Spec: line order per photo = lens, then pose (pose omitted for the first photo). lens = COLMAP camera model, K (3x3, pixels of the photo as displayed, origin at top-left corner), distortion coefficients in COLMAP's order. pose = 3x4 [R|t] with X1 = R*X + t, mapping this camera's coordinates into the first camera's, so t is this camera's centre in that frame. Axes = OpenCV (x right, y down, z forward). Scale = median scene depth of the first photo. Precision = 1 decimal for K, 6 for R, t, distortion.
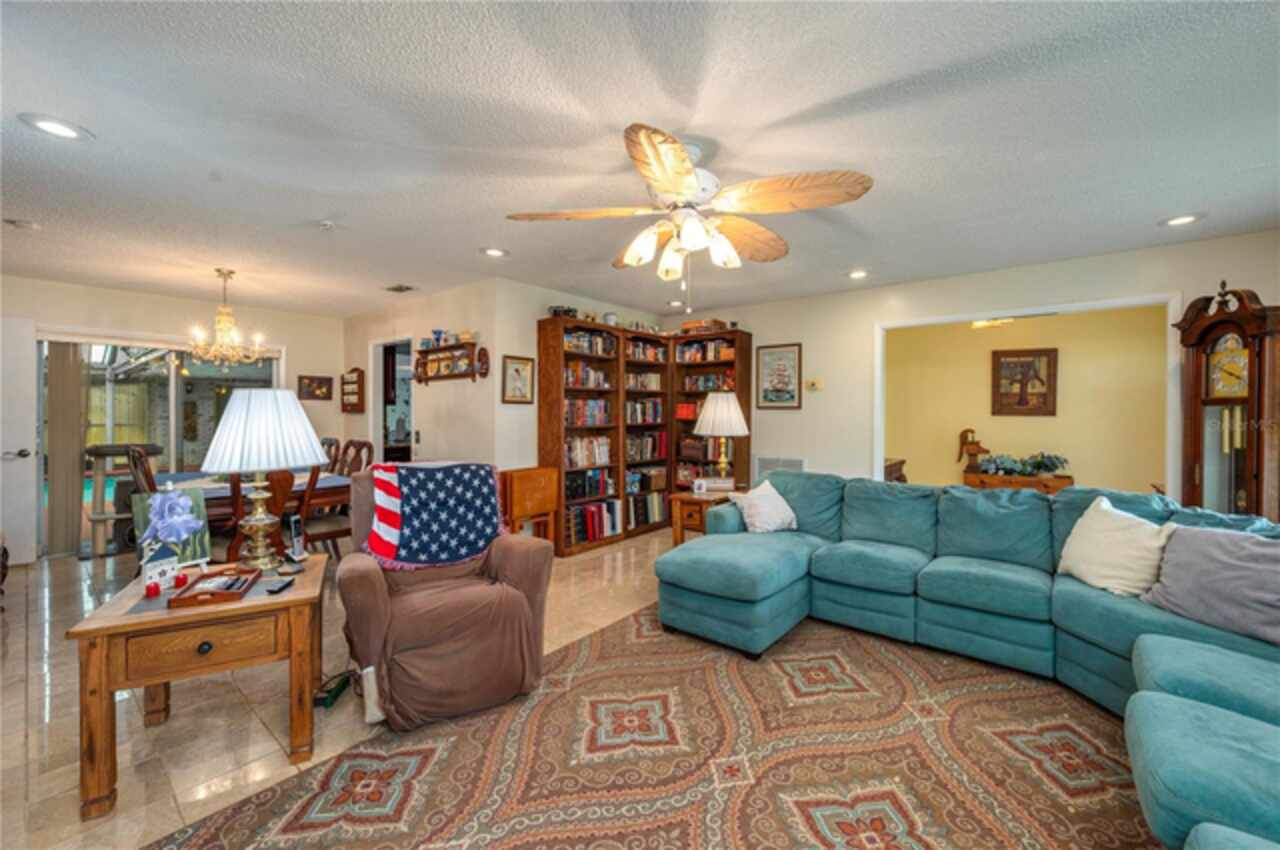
lens RADIAL K [[511.6, 0, 642.9], [0, 511.6, 415.5], [0, 0, 1]] dist [-0.000041, -0.000112]
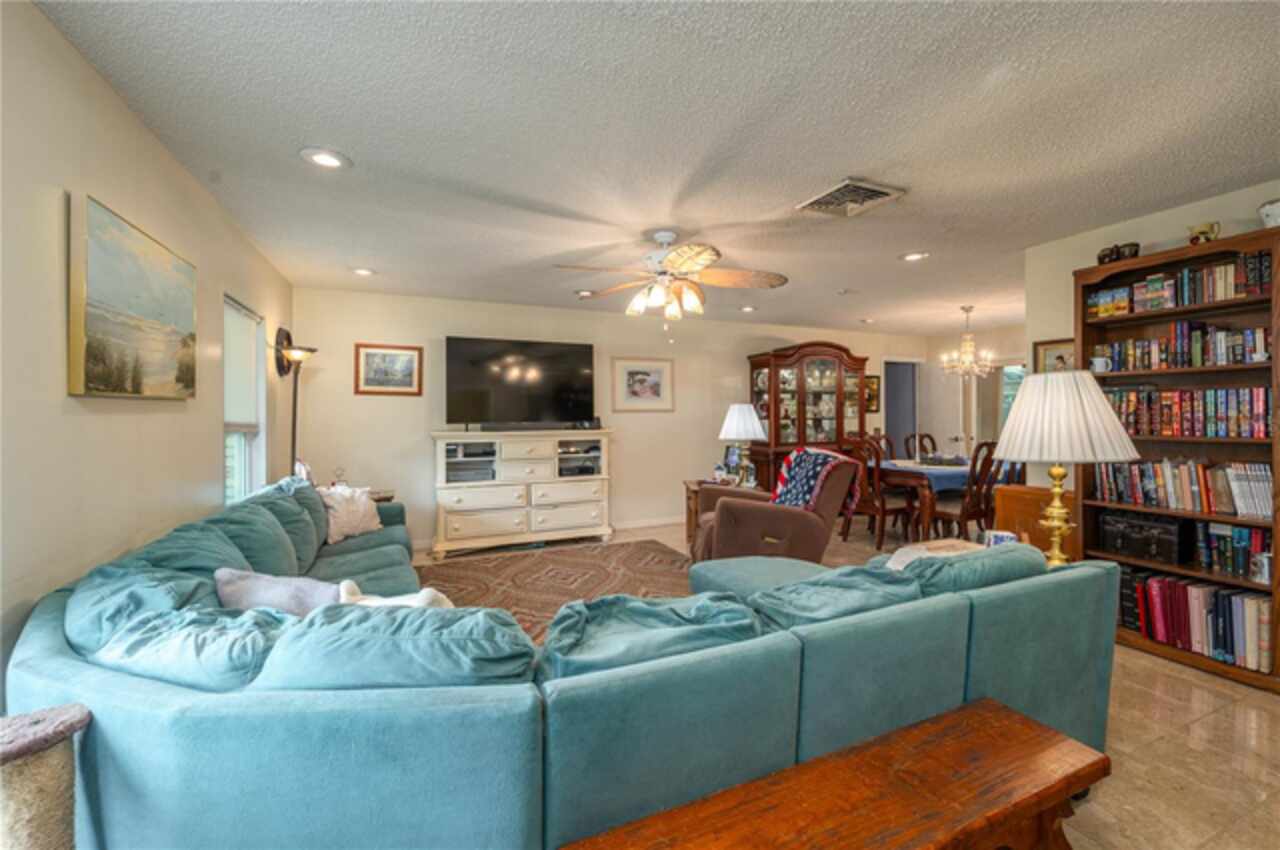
lens RADIAL K [[527.1, 0, 646.6], [0, 527.1, 411.8], [0, 0, 1]] dist [-0.001281, -0.000134]
pose [[-0.441959, -0.004763, -0.897022, 0.662981], [-0.003447, 0.999988, -0.003611, -0.003841], [0.897028, 0.001496, -0.441970, 0.741917]]
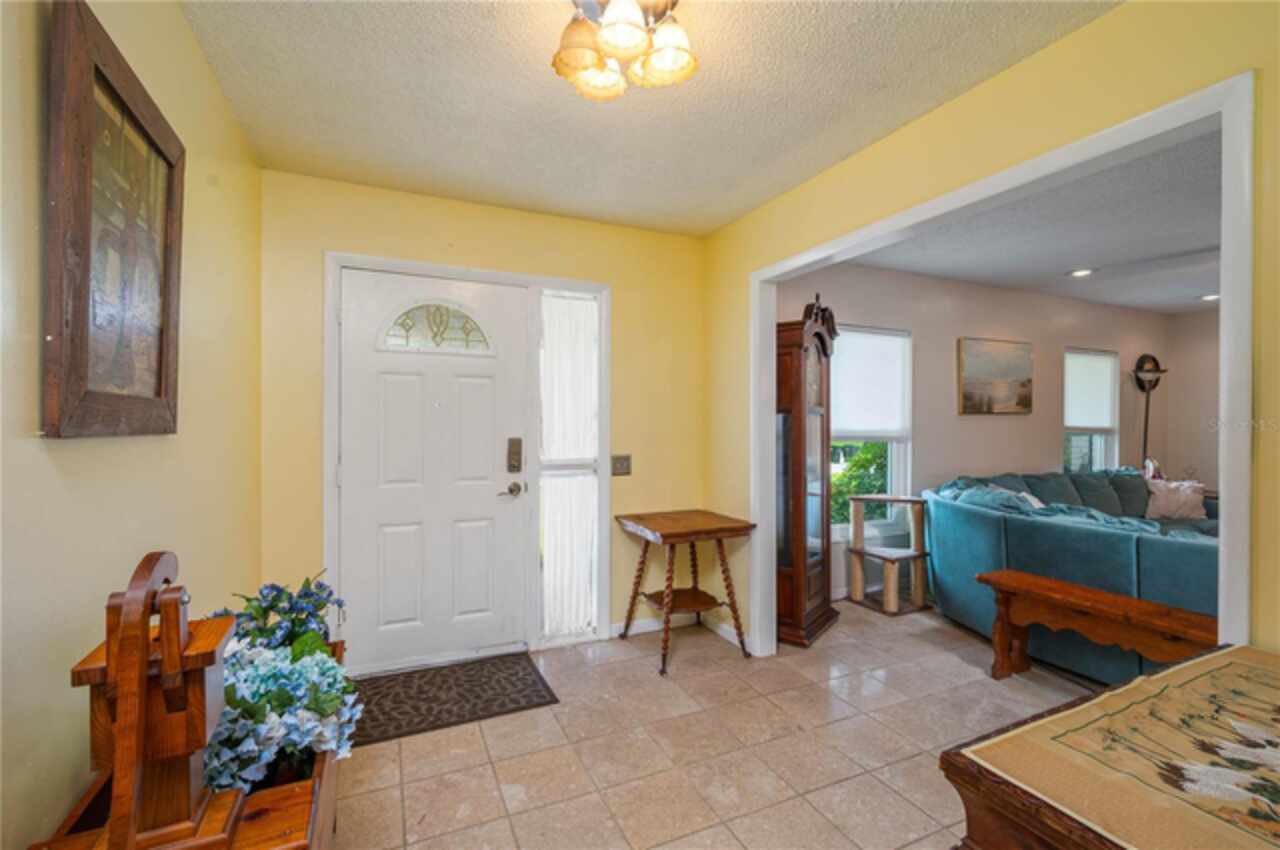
lens RADIAL K [[558.0, 0, 640.0], [0, 558.0, 425.0], [0, 0, 1]] dist [0.000129, 0.000022]
pose [[-0.901318, -0.011128, 0.433016, 0.604807], [-0.004215, 0.999848, 0.016922, -0.009284], [-0.433138, 0.013427, -0.901227, 1.348981]]
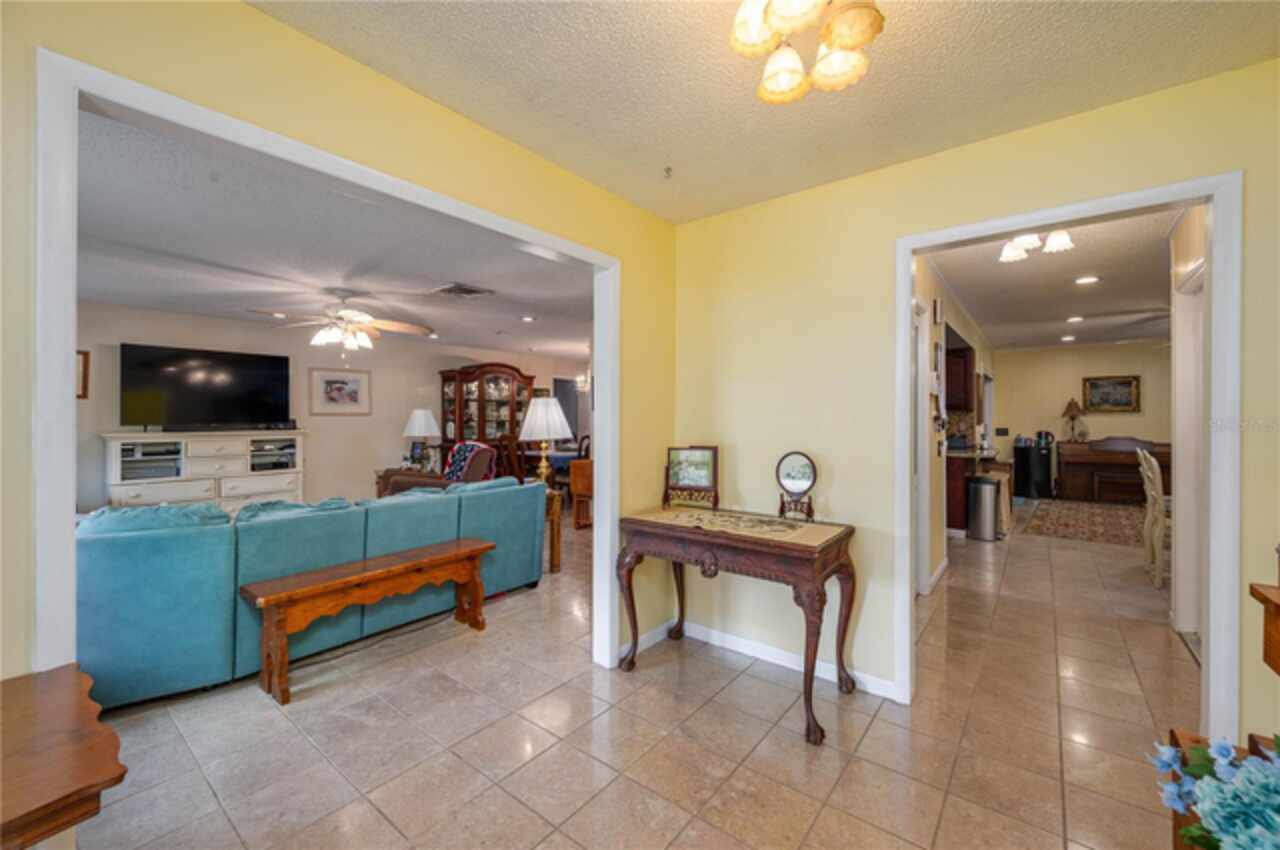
lens RADIAL K [[511.6, 0, 642.9], [0, 511.6, 415.5], [0, 0, 1]] dist [-0.000041, -0.000112]
pose [[0.024065, -0.005204, -0.999697, 0.999961], [-0.007154, 0.999960, -0.005377, -0.005398], [0.999685, 0.007281, 0.024027, 0.995090]]
